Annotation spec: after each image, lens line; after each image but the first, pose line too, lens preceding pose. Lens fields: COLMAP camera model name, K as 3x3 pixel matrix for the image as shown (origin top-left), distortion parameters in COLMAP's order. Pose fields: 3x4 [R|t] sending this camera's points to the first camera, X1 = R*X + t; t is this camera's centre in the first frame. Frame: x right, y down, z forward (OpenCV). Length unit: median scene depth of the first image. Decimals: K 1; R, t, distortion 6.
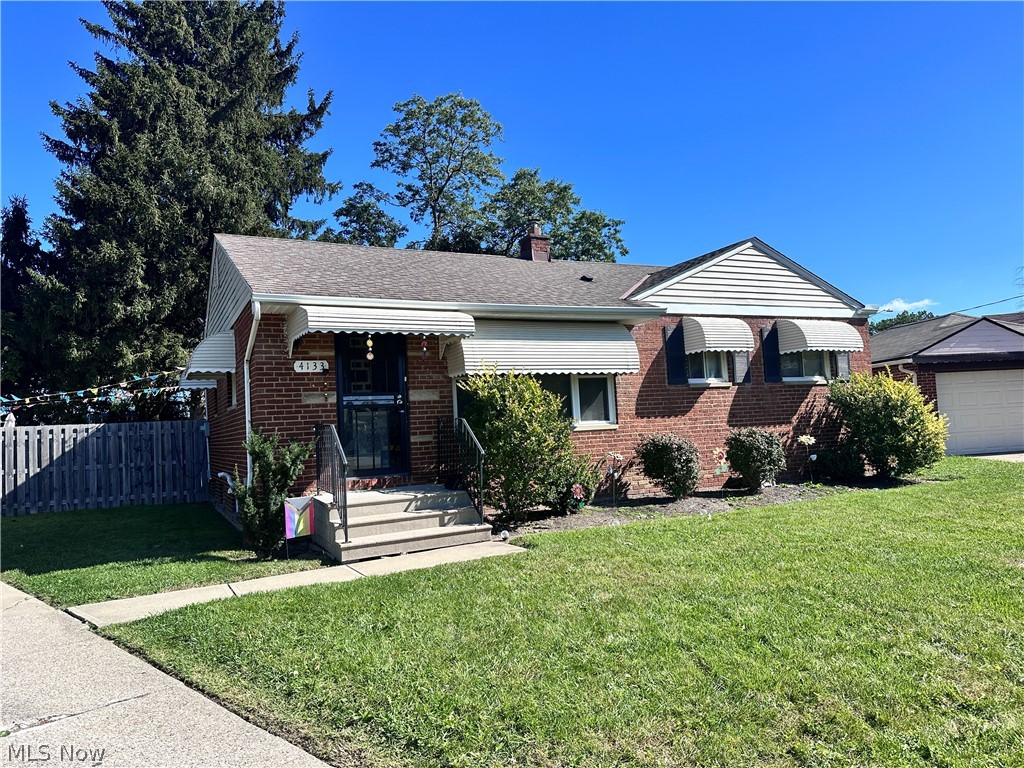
lens RADIAL K [[710.9, 0, 503.2], [0, 710.9, 376.4], [0, 0, 1]] dist [0.148837, -0.263969]
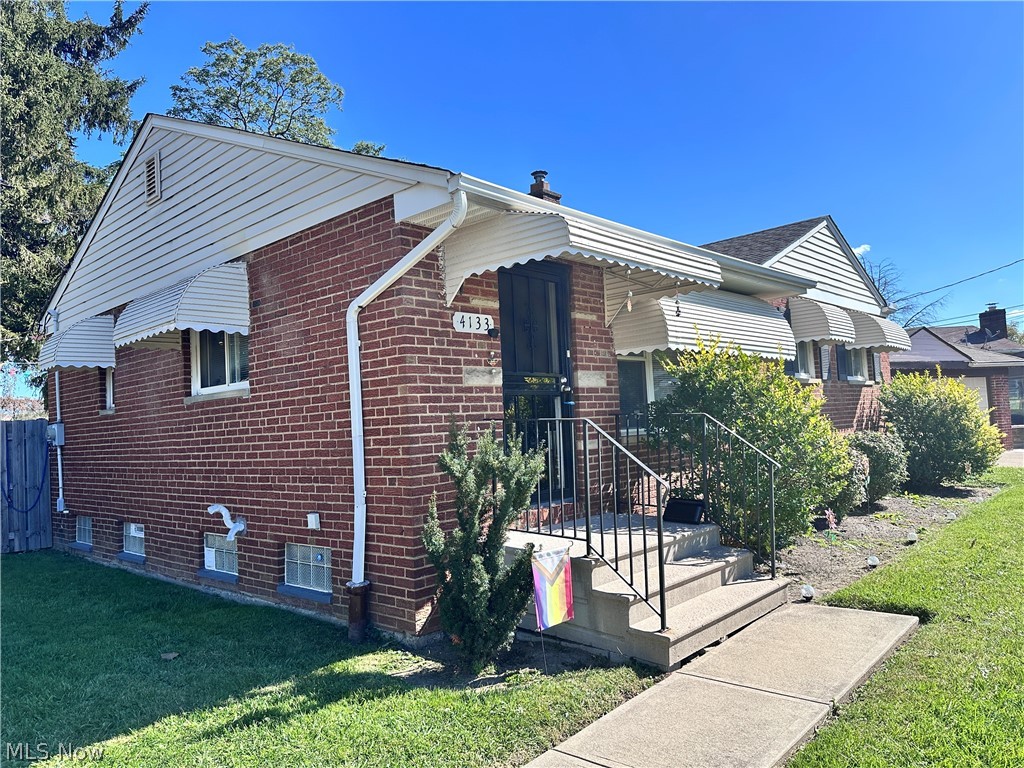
lens RADIAL K [[724.7, 0, 512.1], [0, 724.7, 366.3], [0, 0, 1]] dist [0.029326, -0.004323]
pose [[0.934867, 0.033982, 0.353367, -0.421279], [-0.024595, 0.999216, -0.031023, 0.037093], [-0.354144, 0.020311, 0.934970, 0.401781]]
